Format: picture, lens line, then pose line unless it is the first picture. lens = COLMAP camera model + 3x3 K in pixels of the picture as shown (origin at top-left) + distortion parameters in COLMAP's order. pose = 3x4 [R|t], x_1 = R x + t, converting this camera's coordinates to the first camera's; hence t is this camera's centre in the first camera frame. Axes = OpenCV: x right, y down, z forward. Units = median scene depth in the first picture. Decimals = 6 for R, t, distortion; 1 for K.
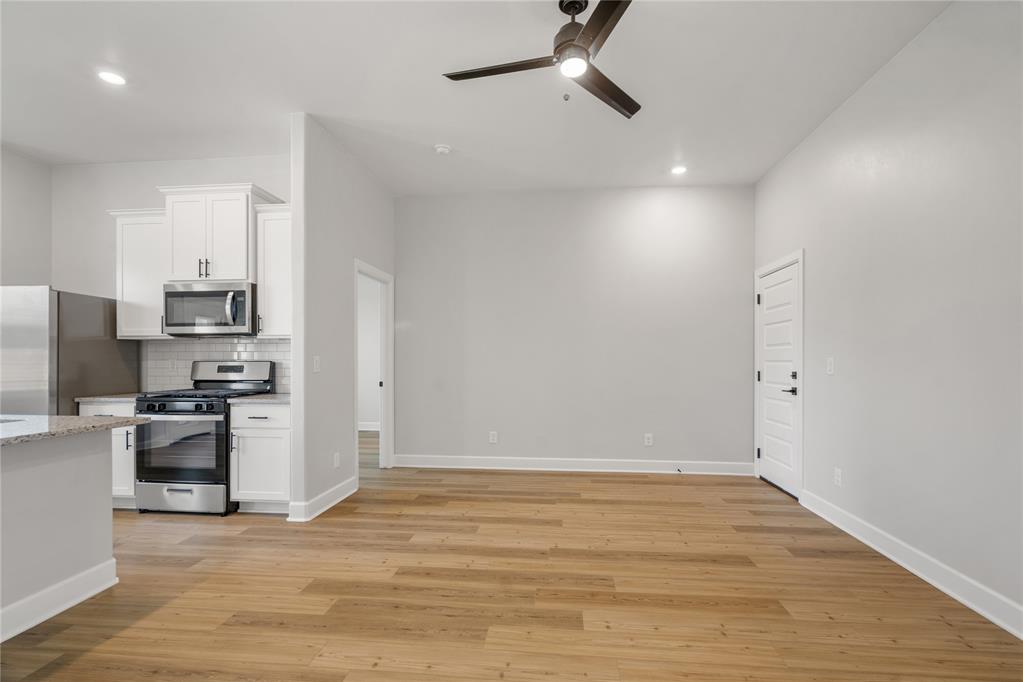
lens RADIAL K [[469.8, 0, 522.1], [0, 469.8, 359.2], [0, 0, 1]] dist [-0.008170, 0.003778]
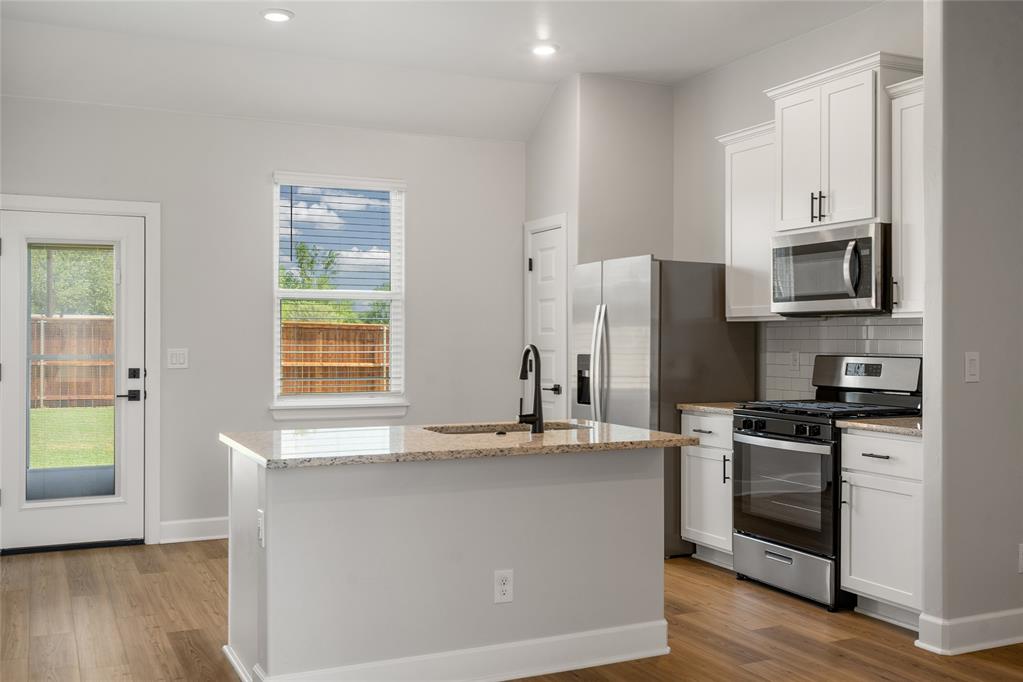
lens RADIAL K [[1009.9, 0, 509.0], [0, 1009.9, 341.4], [0, 0, 1]] dist [-0.000628, 0.000000]
pose [[0.507123, 0.004264, -0.861863, 0.284371], [-0.002305, 0.999991, 0.003591, -0.021148], [0.861871, 0.000166, 0.507128, -0.031600]]
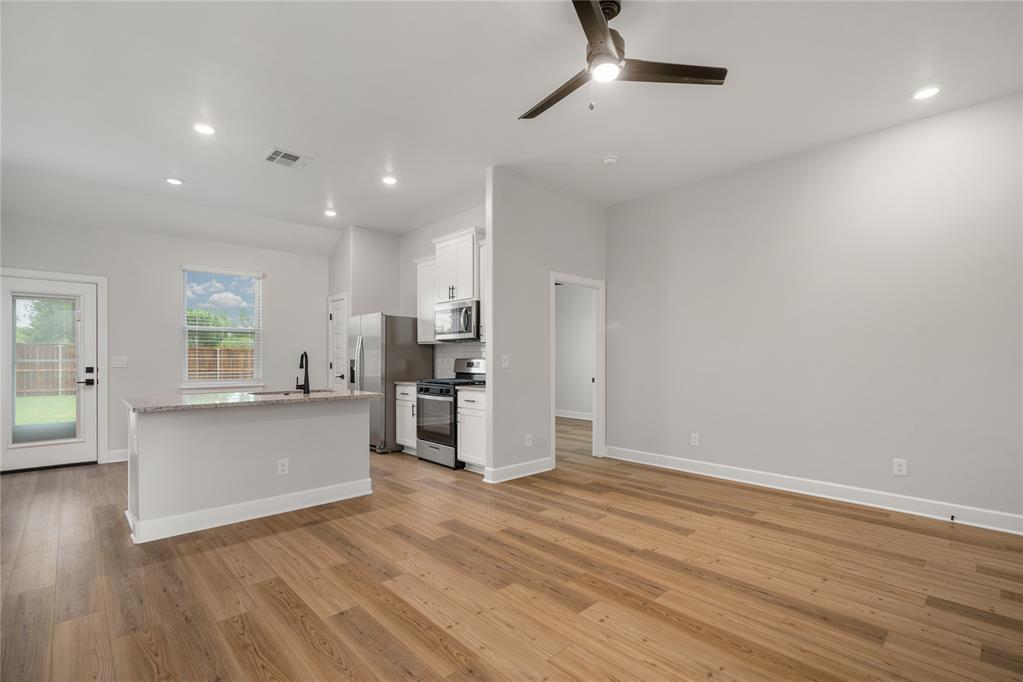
lens RADIAL K [[469.8, 0, 512.2], [0, 469.8, 360.3], [0, 0, 1]] dist [-0.008170, 0.003778]
pose [[0.753091, 0.005138, -0.657896, 0.411450], [-0.002202, 0.999984, 0.005289, 0.000897], [0.657912, -0.002535, 0.753090, 0.062435]]
